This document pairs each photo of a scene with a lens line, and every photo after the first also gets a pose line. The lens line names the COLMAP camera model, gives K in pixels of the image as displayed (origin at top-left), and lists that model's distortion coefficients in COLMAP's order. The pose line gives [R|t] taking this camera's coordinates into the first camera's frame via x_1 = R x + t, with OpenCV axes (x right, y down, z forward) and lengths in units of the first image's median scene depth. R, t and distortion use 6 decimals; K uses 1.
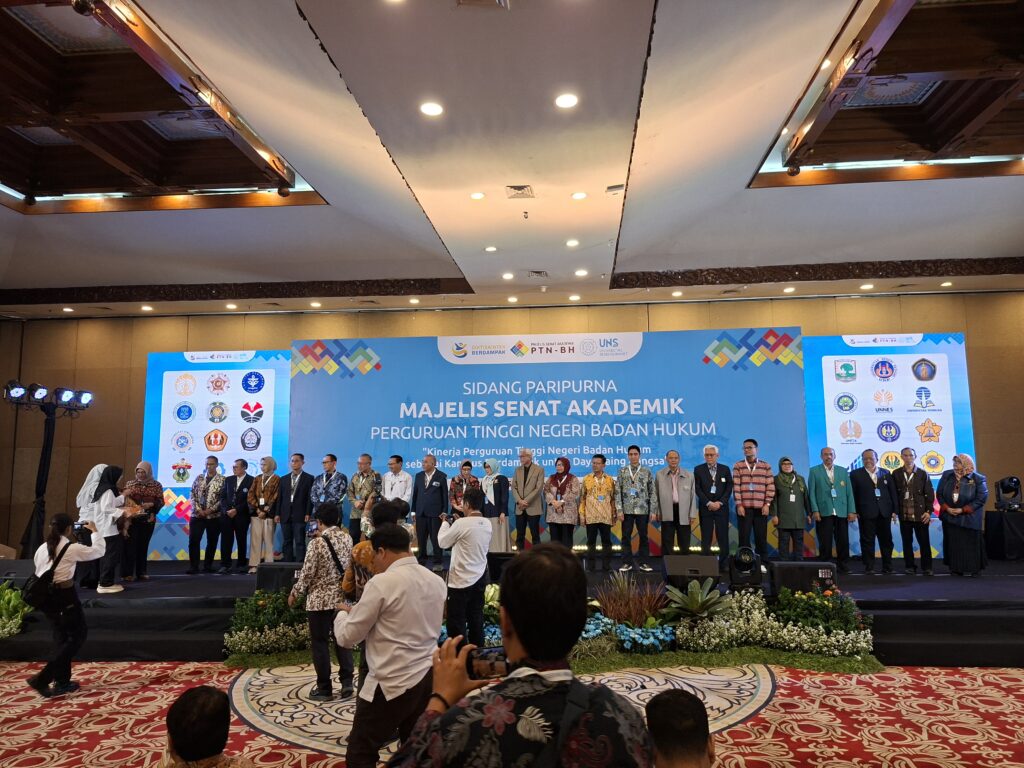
lens RADIAL K [[700.4, 0, 528.0], [0, 700.4, 382.6], [0, 0, 1]] dist [0.197622, -0.283209]
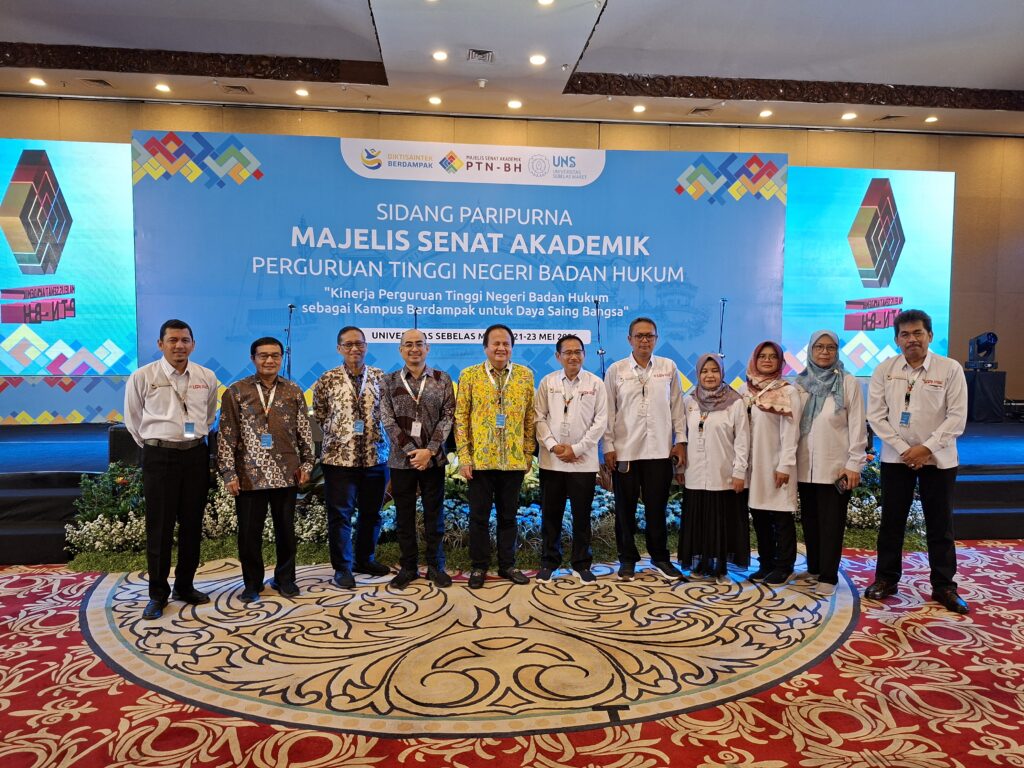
lens RADIAL K [[700.4, 0, 512.0], [0, 700.4, 384.0], [0, 0, 1]] dist [0.103047, -0.119425]
pose [[0.983884, 0.007306, 0.178657, -0.084653], [-0.038276, 0.984610, 0.170524, 0.057251], [-0.174662, -0.174614, 0.969022, 0.197412]]
